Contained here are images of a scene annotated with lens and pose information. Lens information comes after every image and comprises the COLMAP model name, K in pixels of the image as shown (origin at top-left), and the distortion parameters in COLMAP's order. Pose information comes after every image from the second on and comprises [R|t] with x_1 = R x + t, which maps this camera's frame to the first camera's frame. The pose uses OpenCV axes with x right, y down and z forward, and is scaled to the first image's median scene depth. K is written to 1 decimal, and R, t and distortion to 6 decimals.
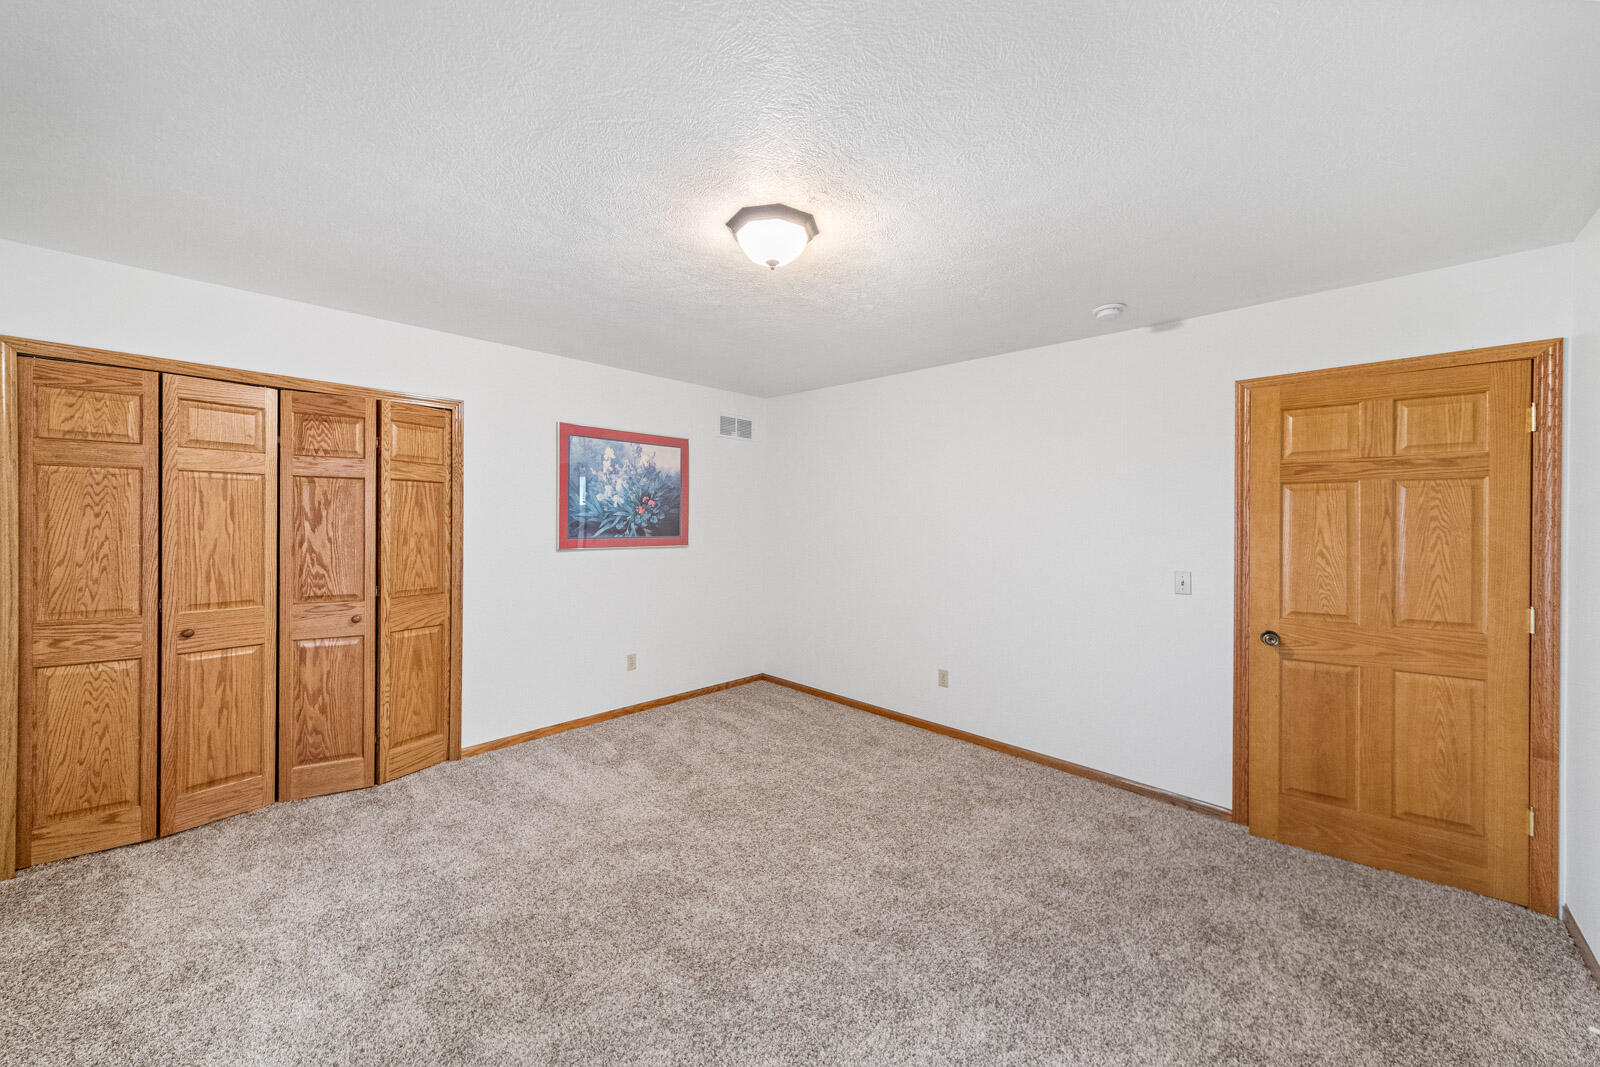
lens RADIAL K [[580.7, 0, 796.1], [0, 580.7, 530.0], [0, 0, 1]] dist [0.008500, -0.000012]
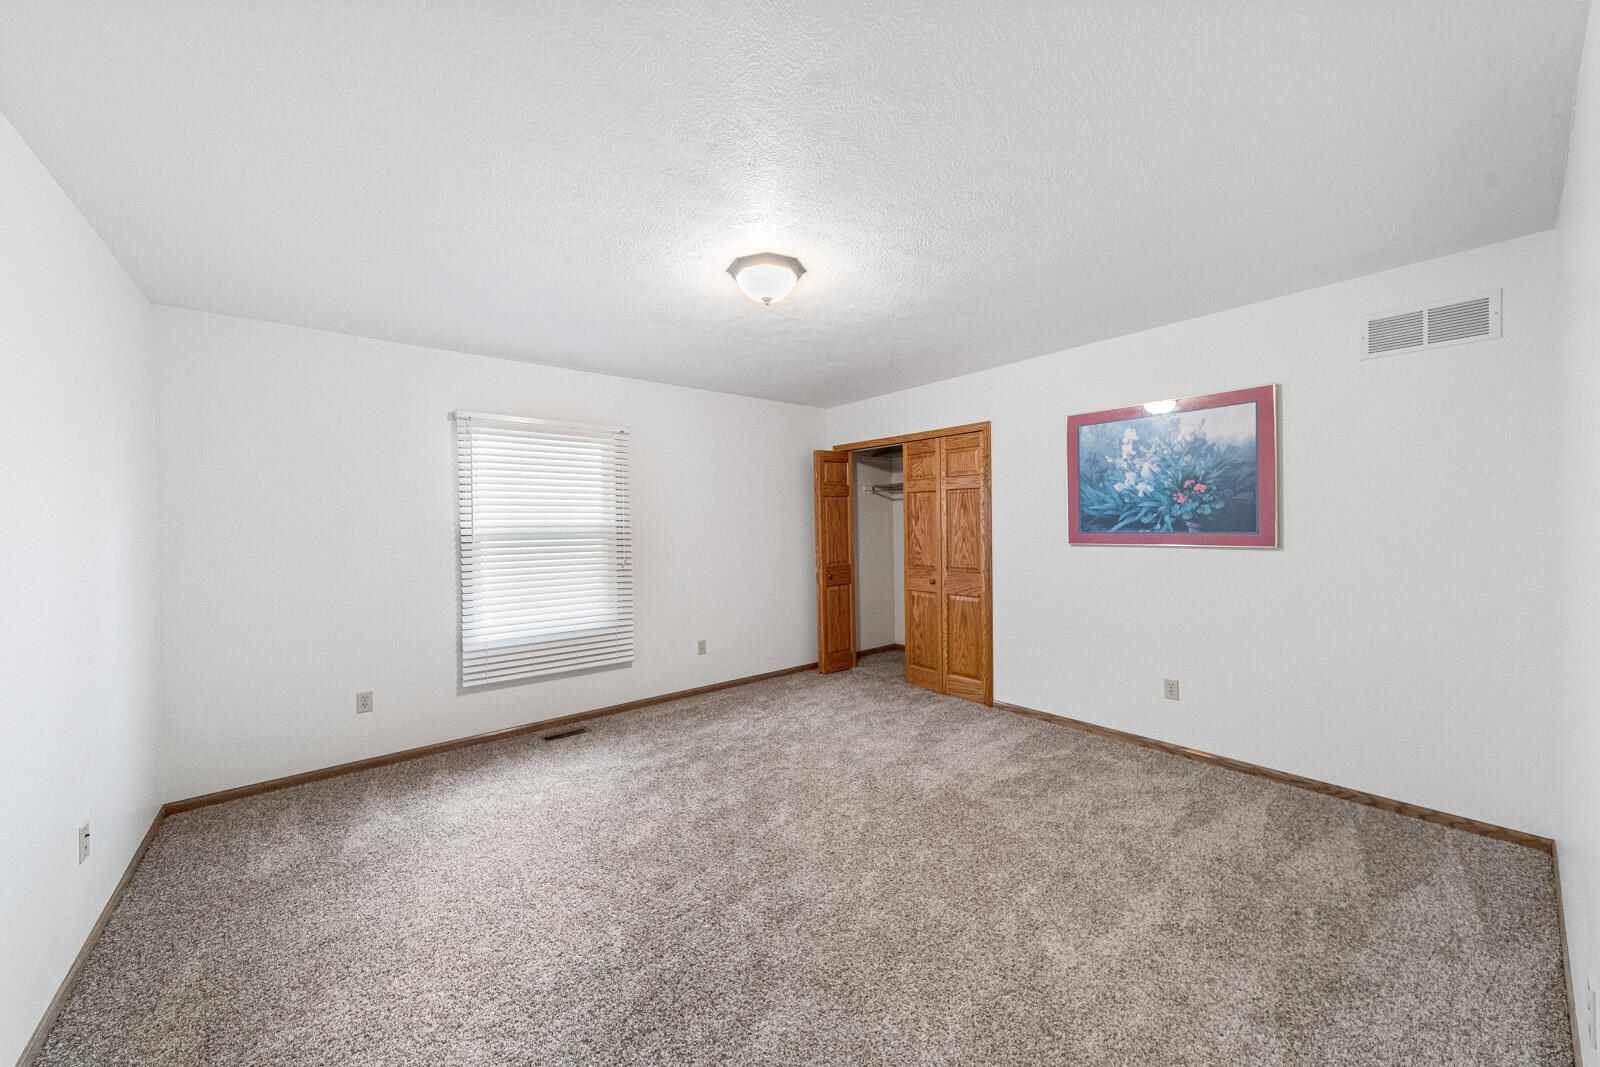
lens RADIAL K [[590.0, 0, 797.7], [0, 590.0, 516.2], [0, 0, 1]] dist [0.006570, 0.000169]
pose [[-0.120675, -0.006469, -0.992671, 0.610182], [0.010861, 0.999910, -0.007837, -0.009852], [0.992633, -0.011727, -0.120594, 0.614027]]
